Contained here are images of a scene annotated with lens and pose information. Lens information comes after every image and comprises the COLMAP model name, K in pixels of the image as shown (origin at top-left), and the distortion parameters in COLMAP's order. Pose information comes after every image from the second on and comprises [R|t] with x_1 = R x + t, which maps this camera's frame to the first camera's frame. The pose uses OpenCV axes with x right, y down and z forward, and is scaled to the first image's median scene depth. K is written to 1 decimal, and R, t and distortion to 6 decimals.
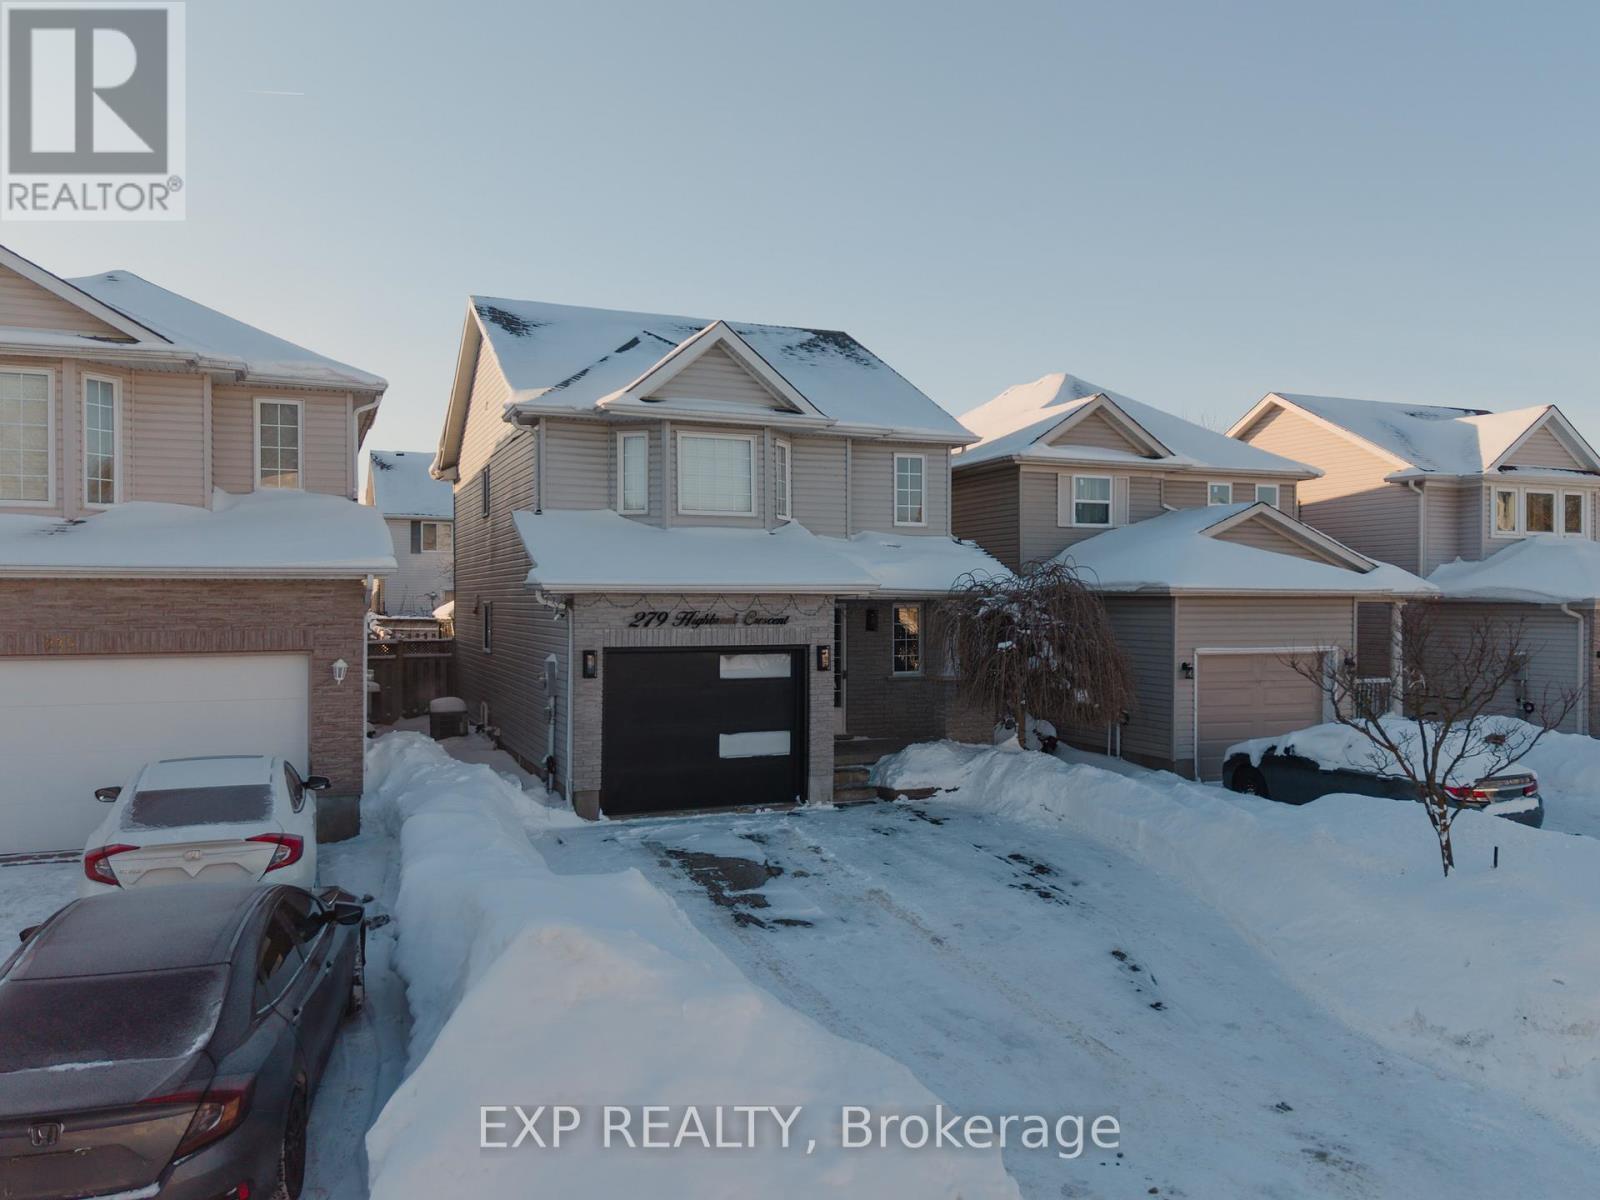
lens RADIAL K [[1349.8, 0, 911.9], [0, 1349.8, 600.3], [0, 0, 1]] dist [0.094249, -0.149829]
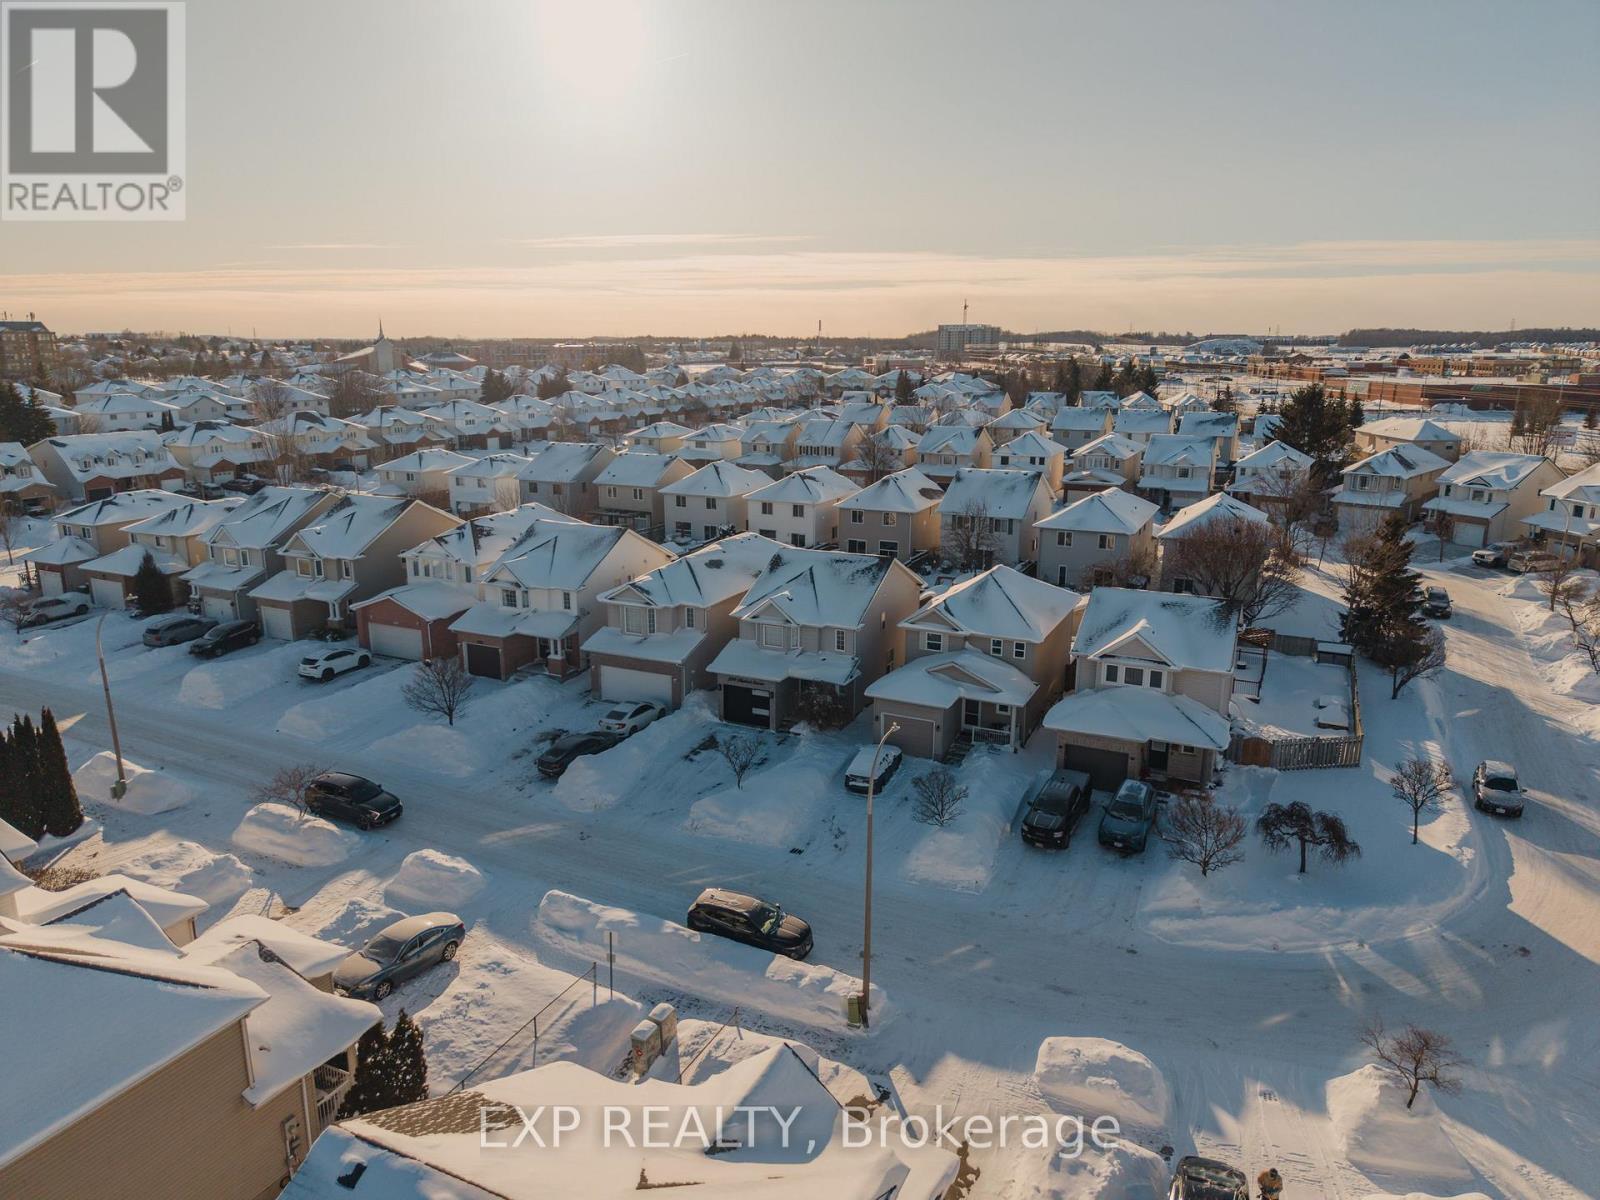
lens RADIAL K [[1116.6, 0, 793.3], [0, 1116.6, 598.7], [0, 0, 1]] dist [0.022243, -0.002998]
pose [[0.628093, 0.193584, -0.753674, 2.368820], [-0.006000, 0.969736, 0.244081, -1.025577], [0.778115, -0.148783, 0.610246, -0.899330]]
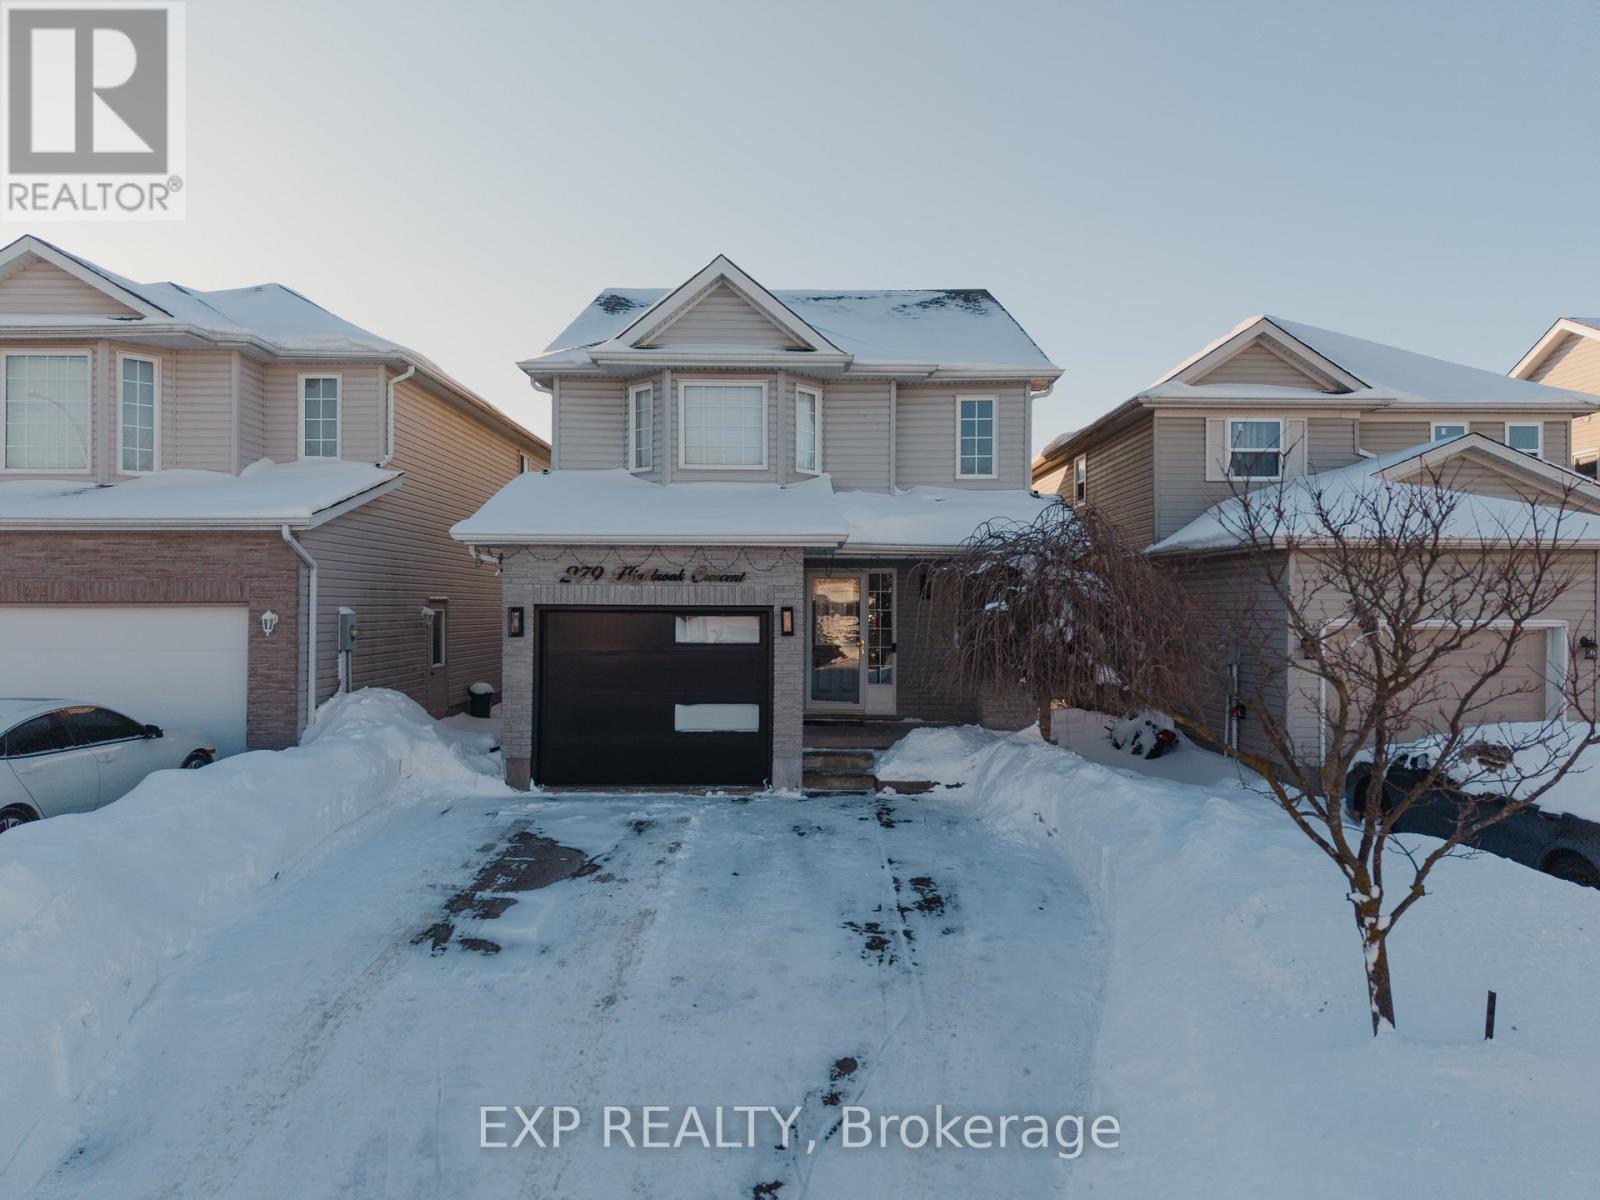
lens RADIAL K [[1116.6, 0, 793.3], [0, 1116.6, 598.7], [0, 0, 1]] dist [0.022243, -0.002998]
pose [[0.902631, -0.001386, -0.430412, 0.241436], [-0.002249, 0.999966, -0.007938, 0.033749], [0.430409, 0.008133, 0.902597, 0.357851]]
